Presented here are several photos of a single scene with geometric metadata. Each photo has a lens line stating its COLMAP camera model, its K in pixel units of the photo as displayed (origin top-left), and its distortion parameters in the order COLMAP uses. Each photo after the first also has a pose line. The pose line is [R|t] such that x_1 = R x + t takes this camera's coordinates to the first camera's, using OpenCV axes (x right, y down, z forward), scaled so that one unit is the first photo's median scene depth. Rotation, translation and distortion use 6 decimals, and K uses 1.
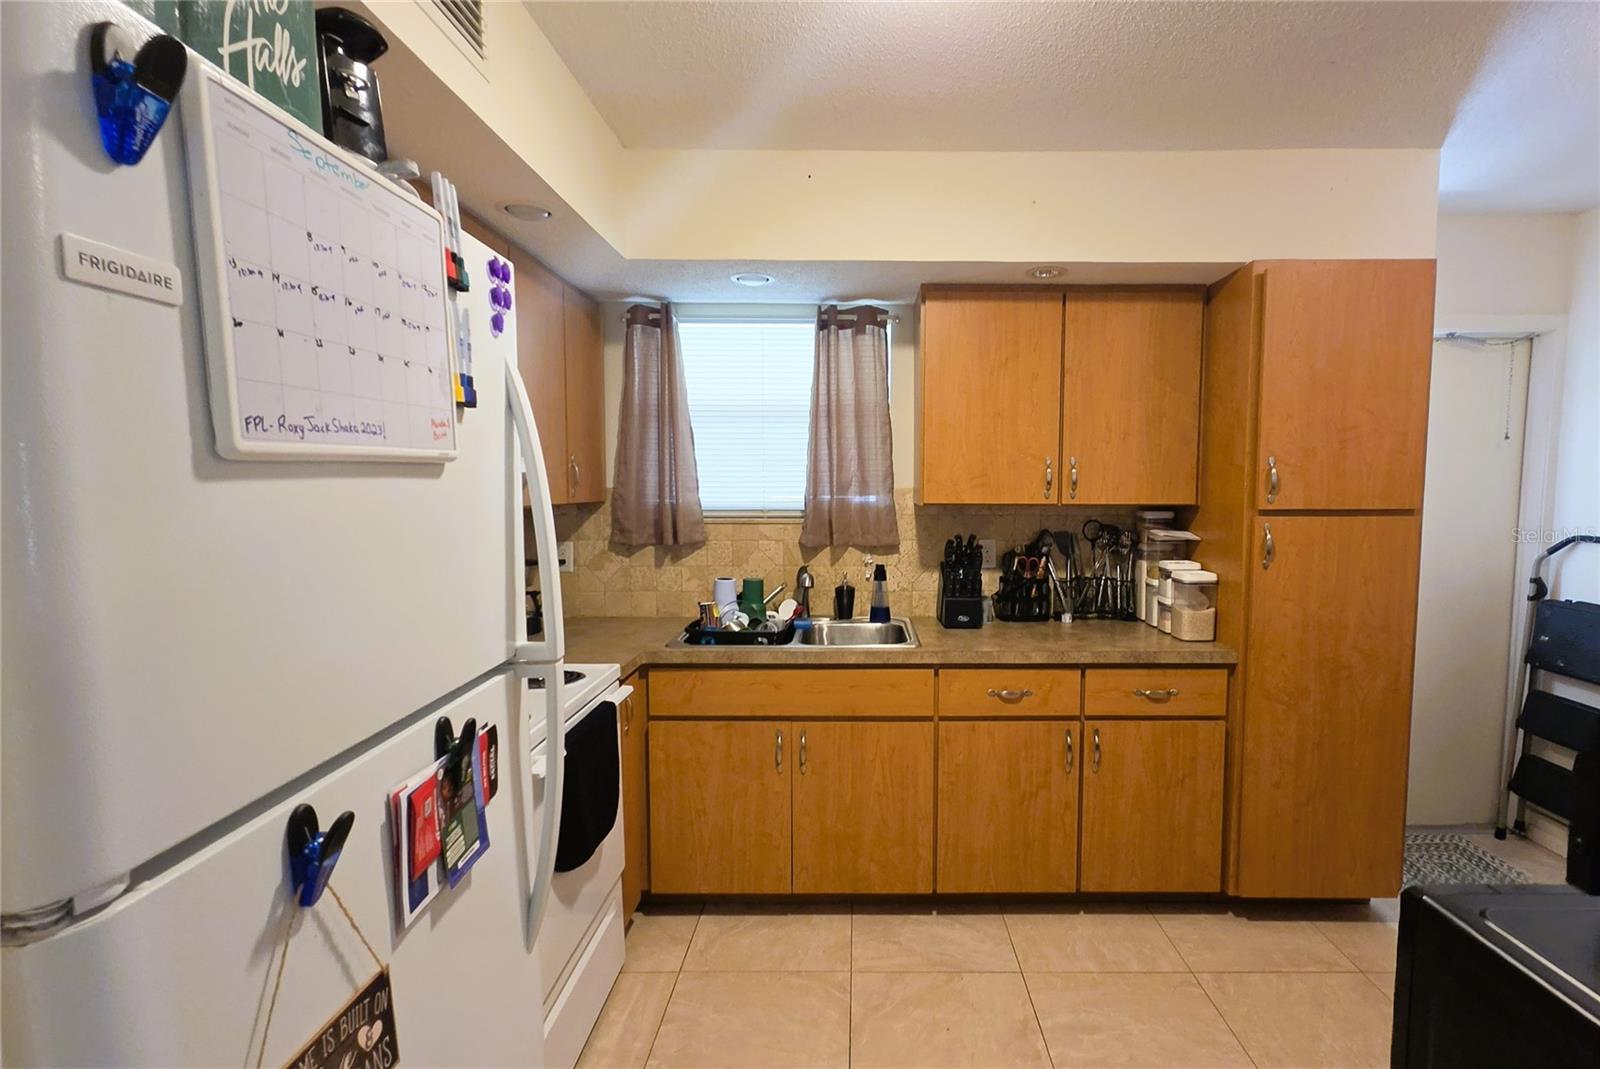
lens RADIAL K [[604.4, 0, 898.2], [0, 604.4, 534.5], [0, 0, 1]] dist [0.000056, 0.000006]
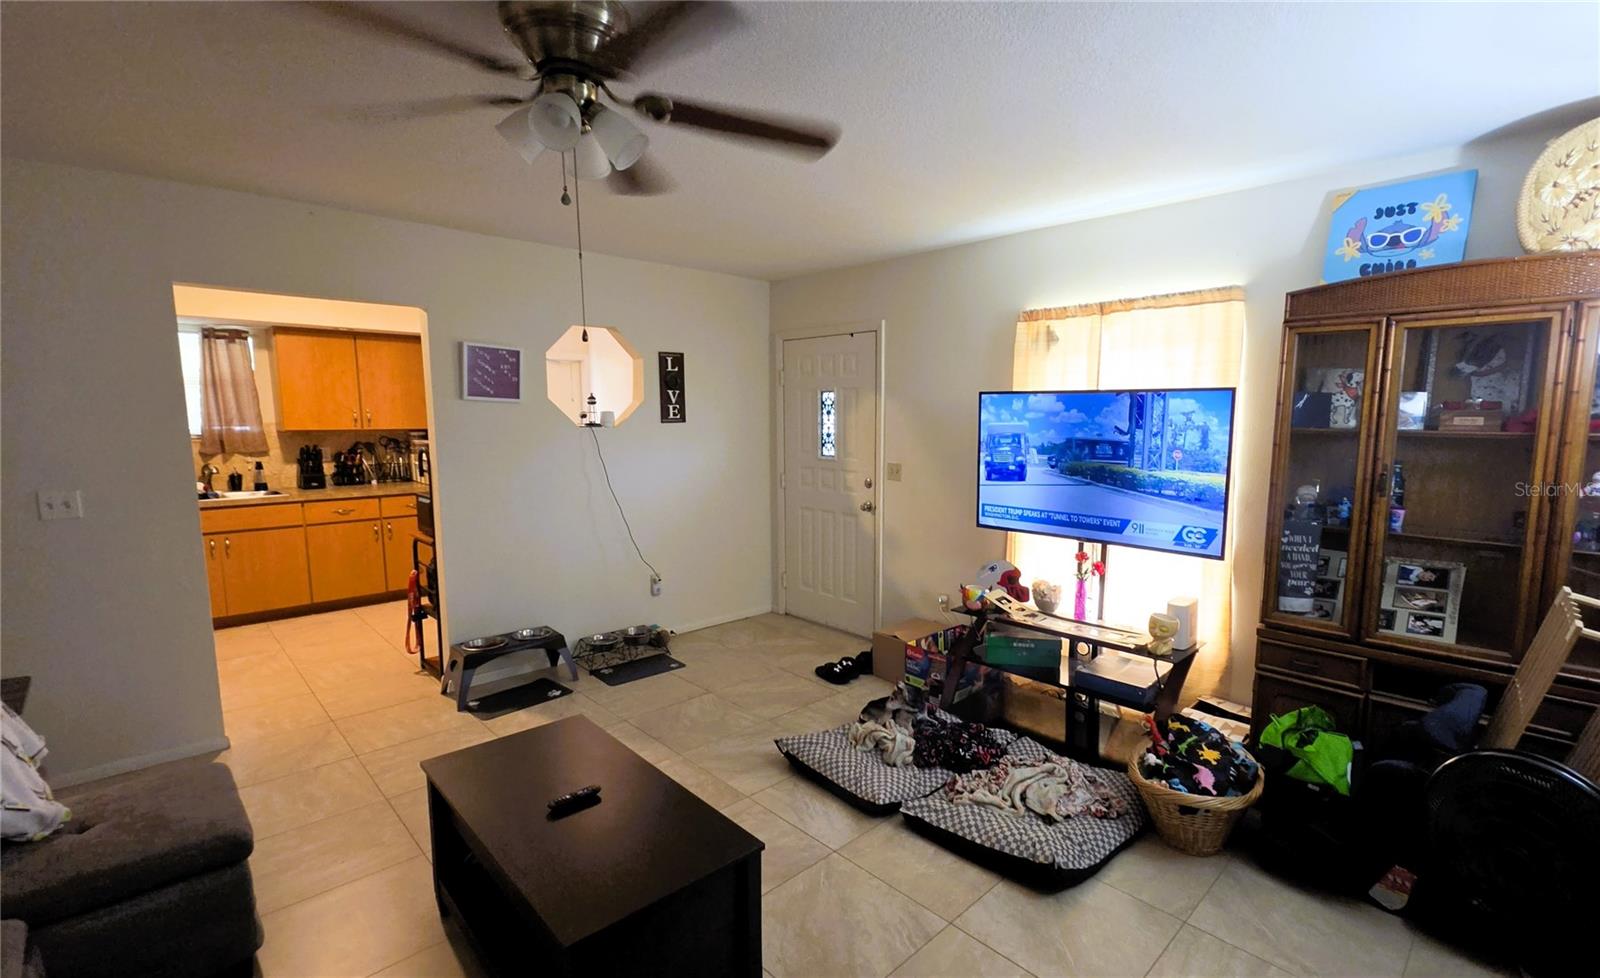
lens RADIAL K [[697.7, 0, 862.1], [0, 697.7, 497.9], [0, 0, 1]] dist [0.002802, 0.000319]
pose [[0.692402, -0.086517, 0.716306, -0.309375], [0.046937, 0.996083, 0.074939, 0.088995], [-0.719984, -0.018266, 0.693751, -1.997831]]
